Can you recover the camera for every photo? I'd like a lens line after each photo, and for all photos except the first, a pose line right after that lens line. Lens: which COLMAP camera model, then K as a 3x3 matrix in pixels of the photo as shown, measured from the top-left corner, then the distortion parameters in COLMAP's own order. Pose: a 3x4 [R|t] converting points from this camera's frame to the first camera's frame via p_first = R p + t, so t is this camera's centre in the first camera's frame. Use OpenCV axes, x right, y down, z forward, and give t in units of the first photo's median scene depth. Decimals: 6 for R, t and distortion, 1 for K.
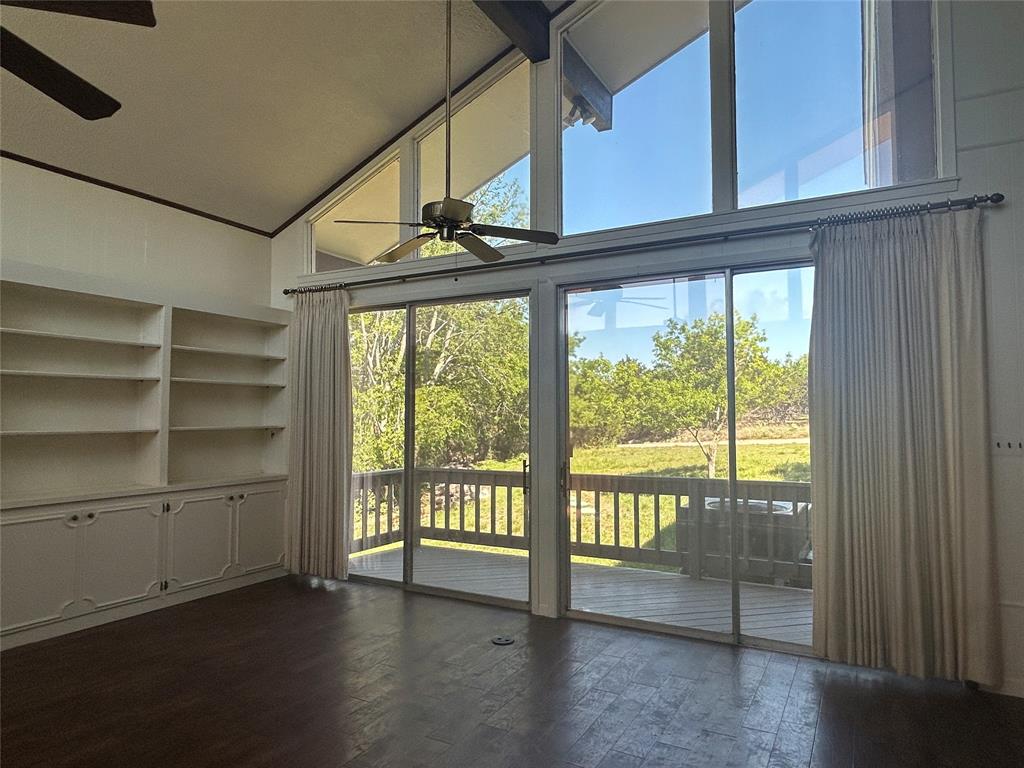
lens RADIAL K [[689.8, 0, 512.0], [0, 689.8, 384.0], [0, 0, 1]] dist [0.027729, 0.001950]
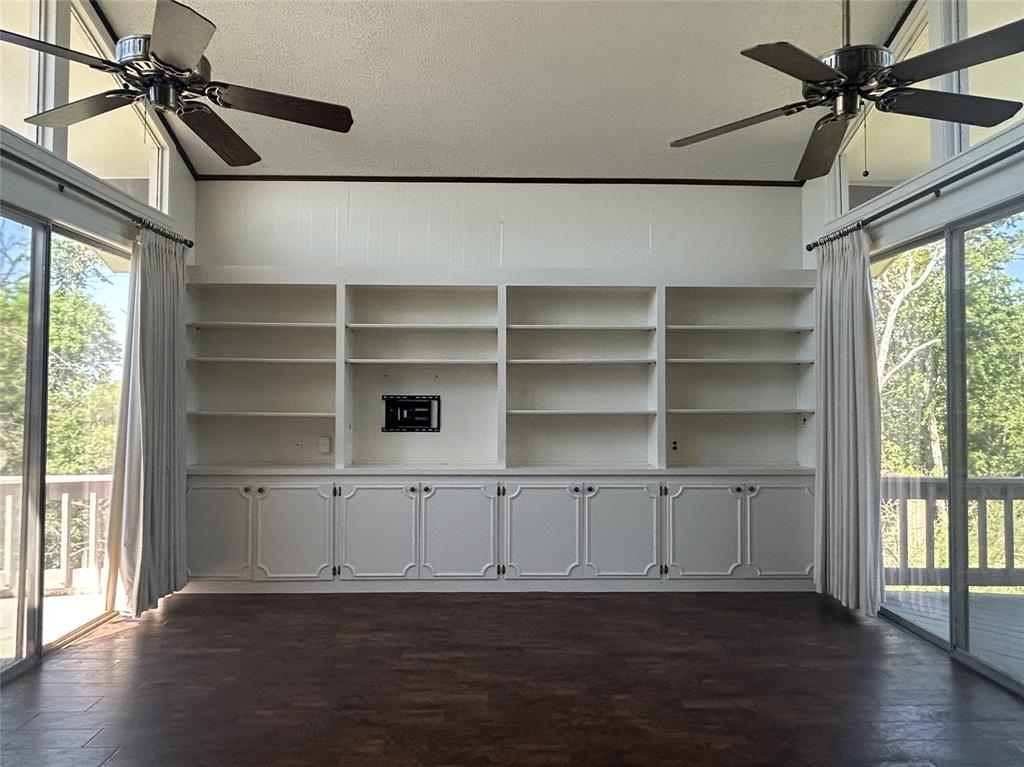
lens RADIAL K [[660.4, 0, 512.0], [0, 660.4, 383.5], [0, 0, 1]] dist [0.032409, -0.000308]
pose [[0.511202, -0.017468, -0.859283, 0.188101], [0.039464, 0.999216, 0.003165, 0.012975], [0.858554, -0.035528, 0.511490, 0.313769]]
